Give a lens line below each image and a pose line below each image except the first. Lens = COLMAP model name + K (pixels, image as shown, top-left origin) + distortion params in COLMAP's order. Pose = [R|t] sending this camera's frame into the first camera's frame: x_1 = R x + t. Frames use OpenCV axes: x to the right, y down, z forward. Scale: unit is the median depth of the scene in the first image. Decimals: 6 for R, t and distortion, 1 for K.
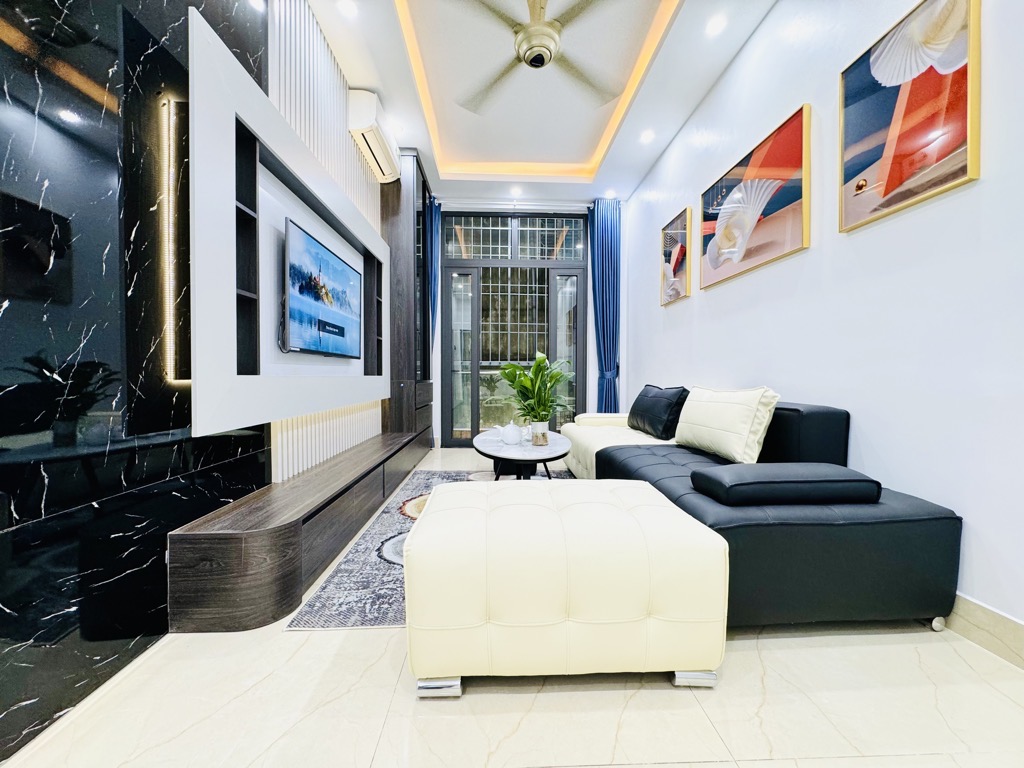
lens RADIAL K [[408.4, 0, 512.0], [0, 408.4, 384.0], [0, 0, 1]] dist [-0.000732, -0.000094]
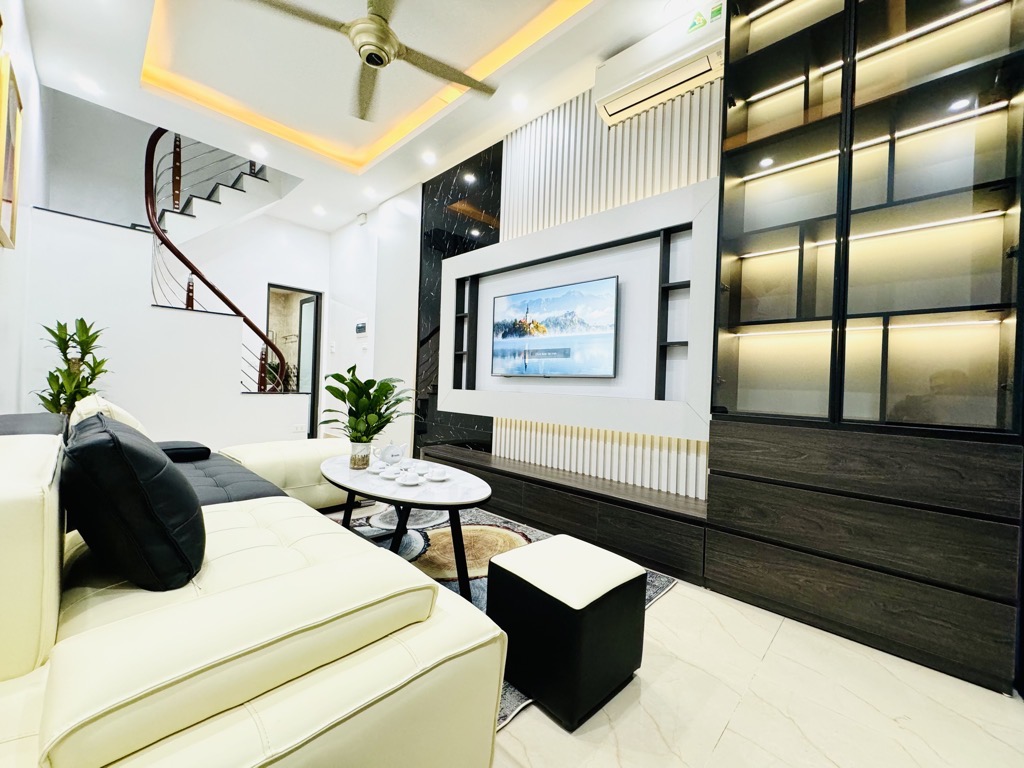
lens RADIAL K [[408.4, 0, 512.0], [0, 408.4, 384.0], [0, 0, 1]] dist [-0.000732, -0.000094]
pose [[-0.723881, -0.028096, -0.689353, 0.433618], [-0.047425, 0.998833, 0.009091, -0.055544], [0.688293, 0.039273, -0.724369, 1.818168]]
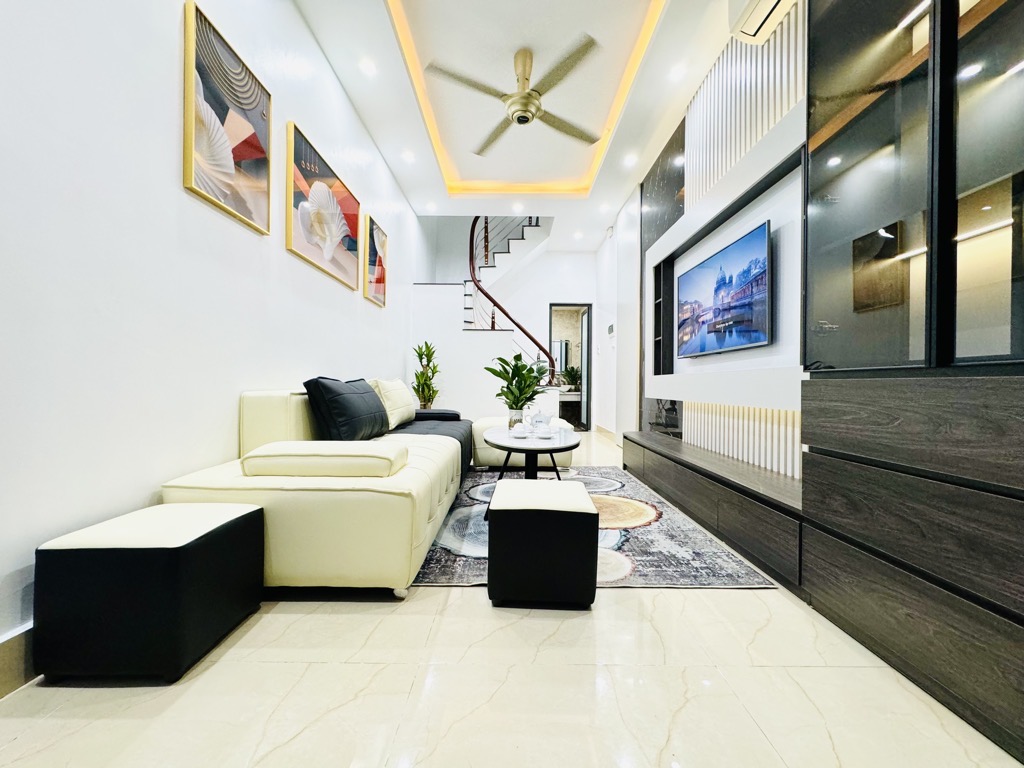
lens RADIAL K [[408.4, 0, 512.0], [0, 408.4, 384.0], [0, 0, 1]] dist [-0.000732, -0.000094]
pose [[-0.998785, -0.012559, 0.047657, 0.024268], [-0.011985, 0.999852, 0.012305, 0.004222], [-0.047805, 0.011719, -0.998788, 2.120368]]
